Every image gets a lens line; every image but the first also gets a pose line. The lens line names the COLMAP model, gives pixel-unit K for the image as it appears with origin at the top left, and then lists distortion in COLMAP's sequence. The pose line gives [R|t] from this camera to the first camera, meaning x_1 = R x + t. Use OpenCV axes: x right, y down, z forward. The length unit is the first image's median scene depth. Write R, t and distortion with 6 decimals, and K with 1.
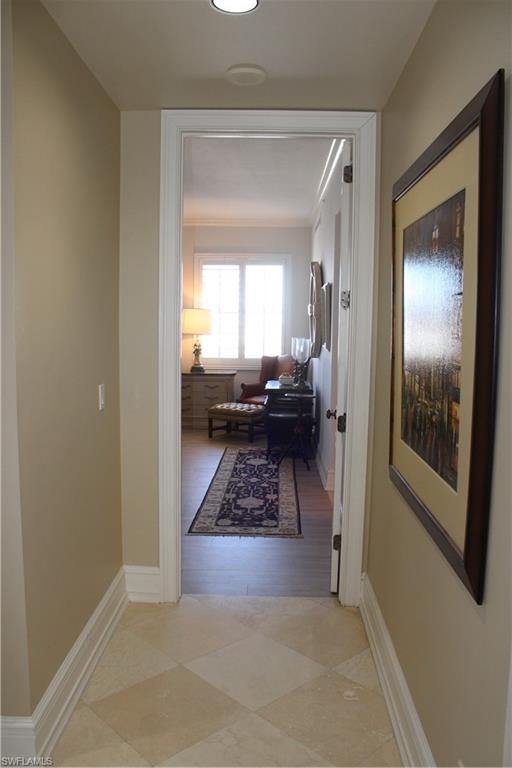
lens RADIAL K [[634.0, 0, 255.0], [0, 634.0, 383.5], [0, 0, 1]] dist [-0.163246, 0.139045]
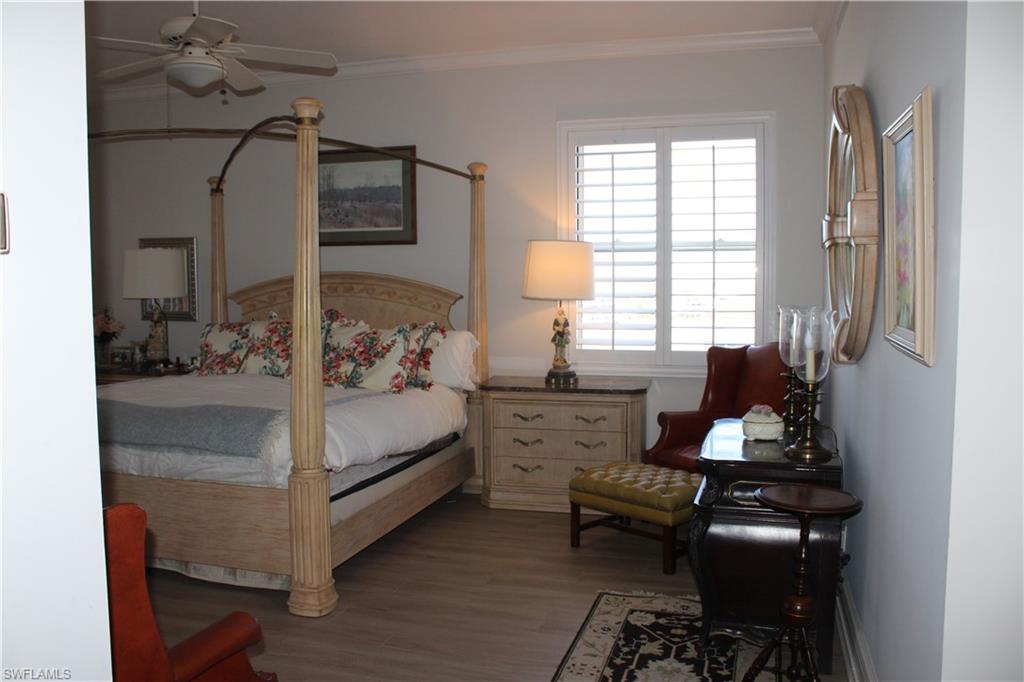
lens RADIAL K [[845.3, 0, 514.4], [0, 845.3, 333.7], [0, 0, 1]] dist [-0.163246, 0.139045]
pose [[0.967762, -0.002603, -0.251854, 0.026688], [-0.005112, 0.999538, -0.029976, -0.034914], [0.251815, 0.030297, 0.967301, 0.414681]]
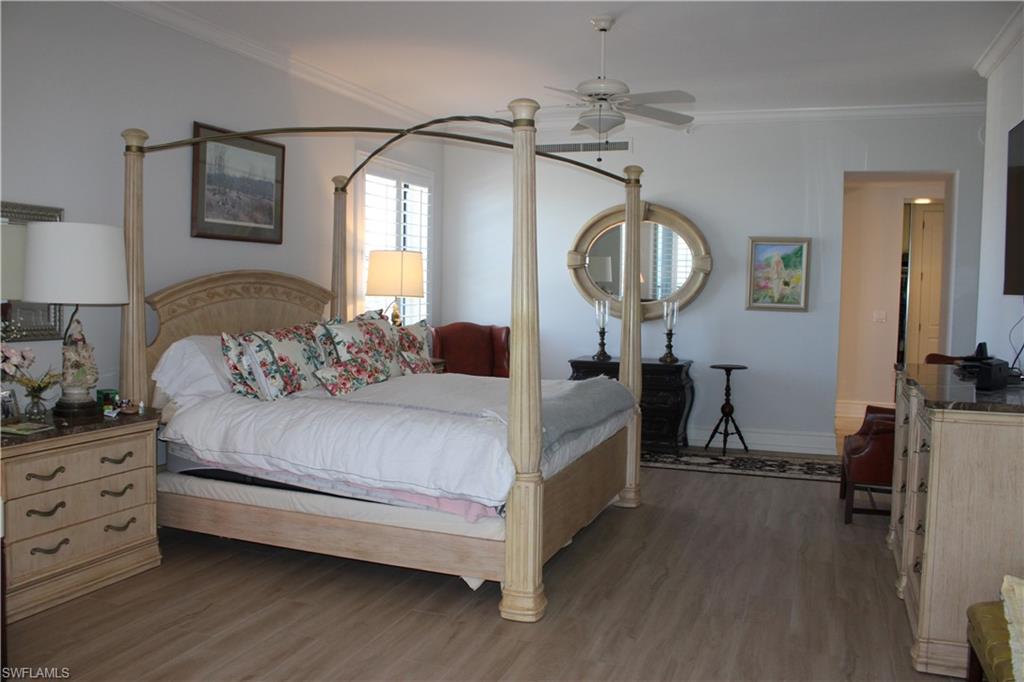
lens RADIAL K [[845.3, 0, 509.6], [0, 845.3, 339.5], [0, 0, 1]] dist [-0.163246, 0.139045]
pose [[0.332451, -0.070989, 0.940445, -0.750445], [0.079708, 0.995710, 0.046984, -0.066640], [-0.939746, 0.059341, 0.336684, 0.647177]]
